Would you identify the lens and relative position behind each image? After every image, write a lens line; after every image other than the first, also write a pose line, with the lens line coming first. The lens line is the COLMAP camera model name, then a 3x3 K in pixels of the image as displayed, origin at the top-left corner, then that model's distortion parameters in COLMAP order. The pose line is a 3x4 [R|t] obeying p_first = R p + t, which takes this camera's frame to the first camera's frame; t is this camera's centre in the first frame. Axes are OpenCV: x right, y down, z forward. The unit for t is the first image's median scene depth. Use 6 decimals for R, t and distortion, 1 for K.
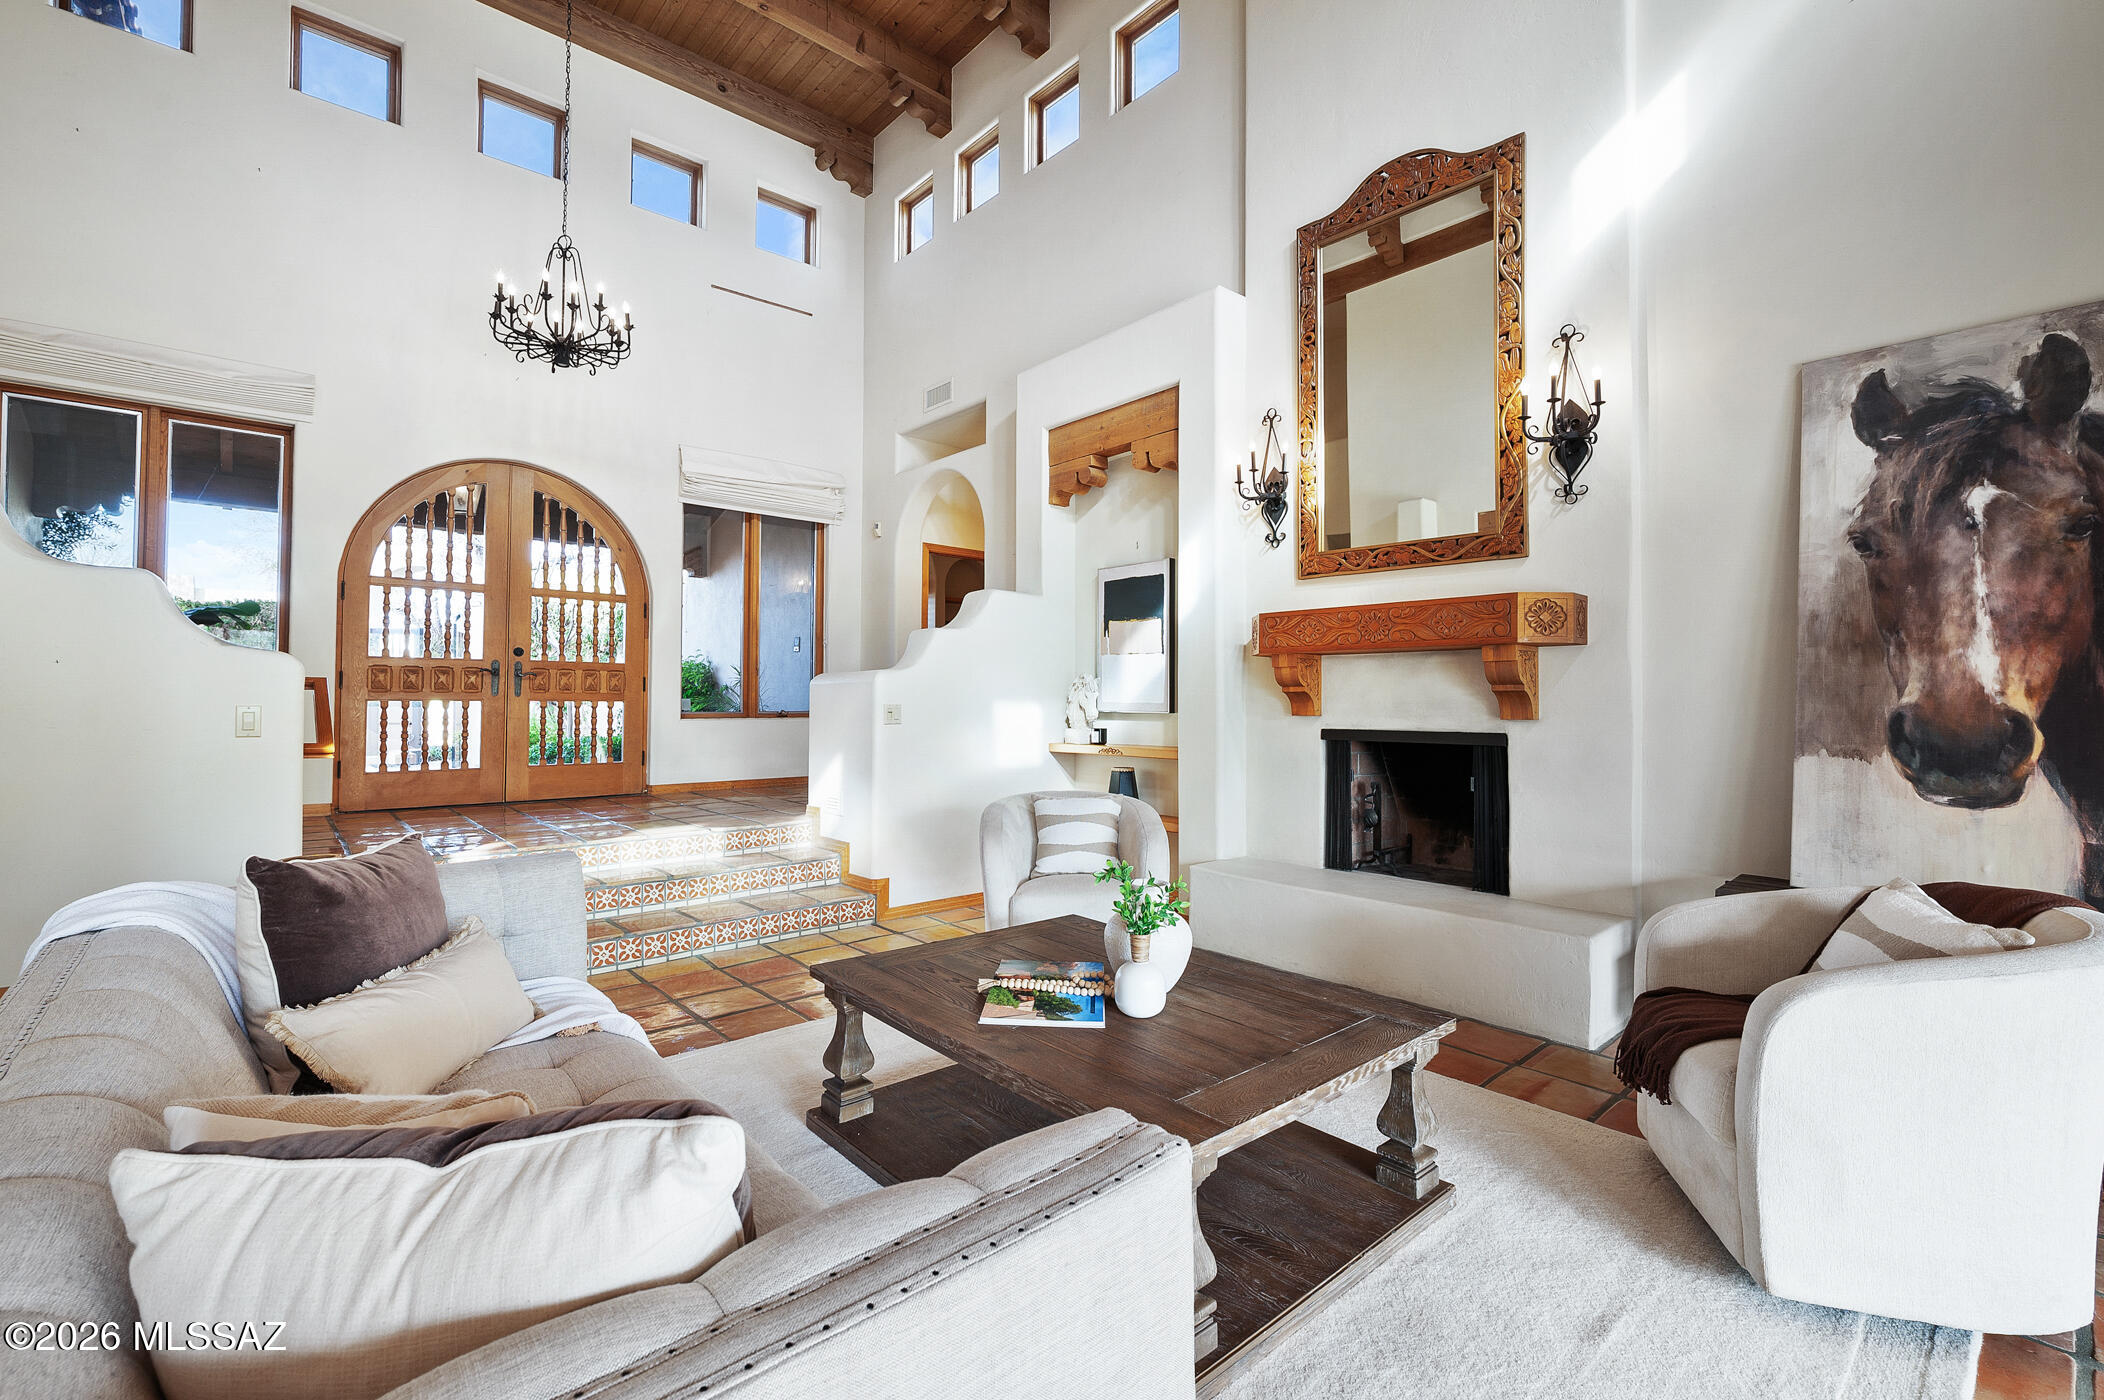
lens RADIAL K [[905.3, 0, 1043.6], [0, 905.3, 684.7], [0, 0, 1]] dist [-0.002865, 0.000074]
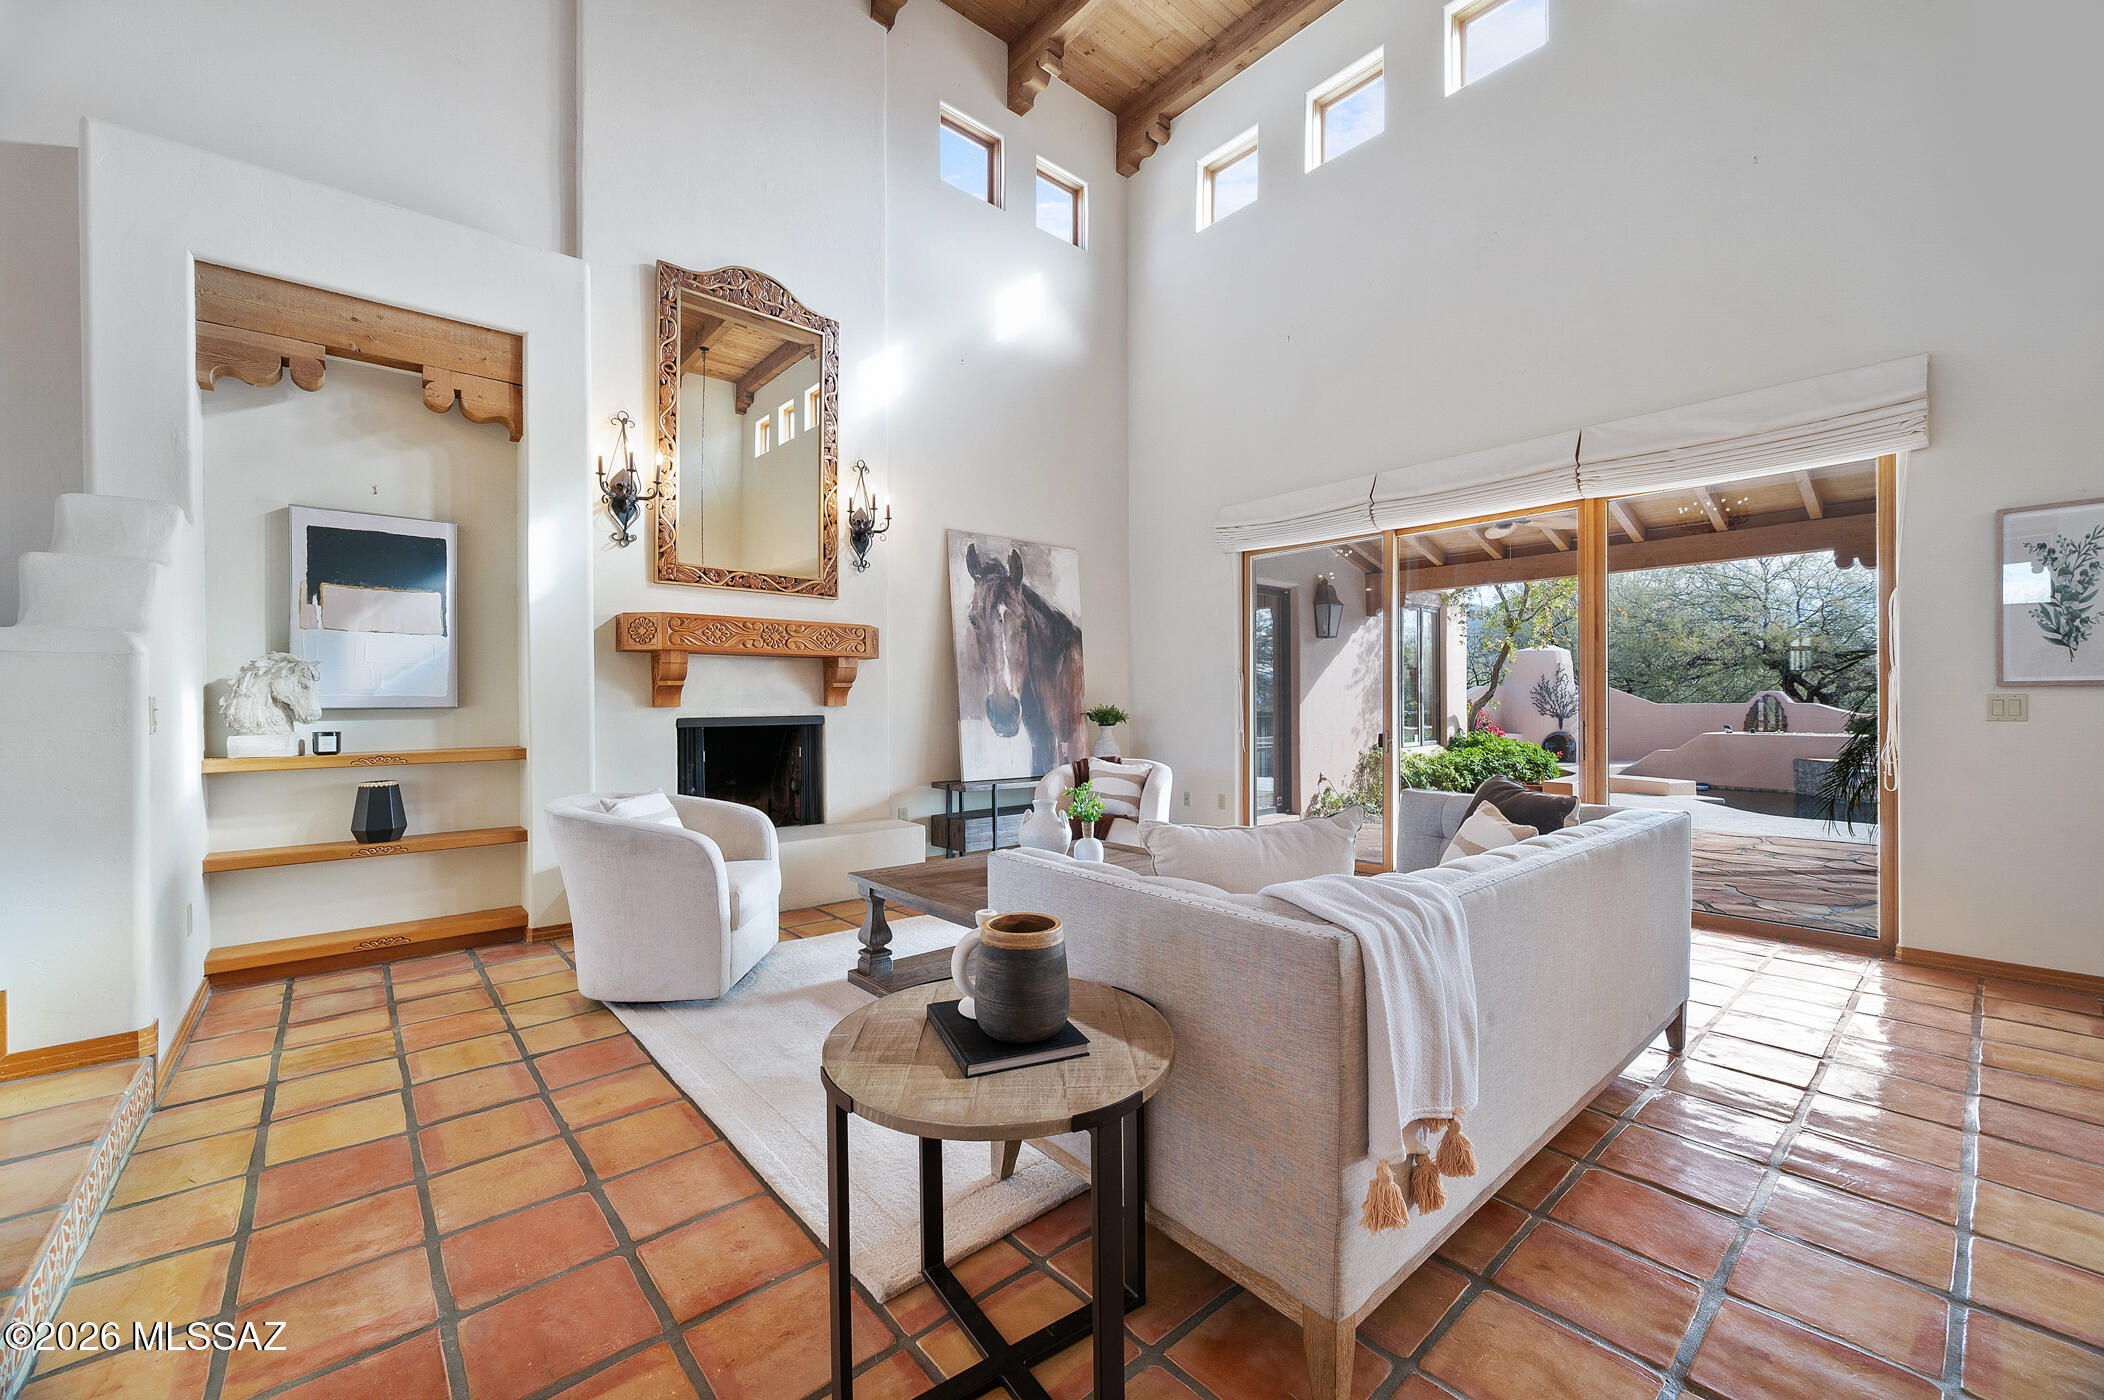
lens RADIAL K [[835.5, 0, 1052.3], [0, 835.5, 703.8], [0, 0, 1]] dist [-0.003330, -0.000649]
pose [[0.012974, -0.008890, 0.999876, -0.869741], [-0.015705, 0.999835, 0.009094, 0.016437], [-0.999792, -0.015821, 0.012832, 0.606052]]
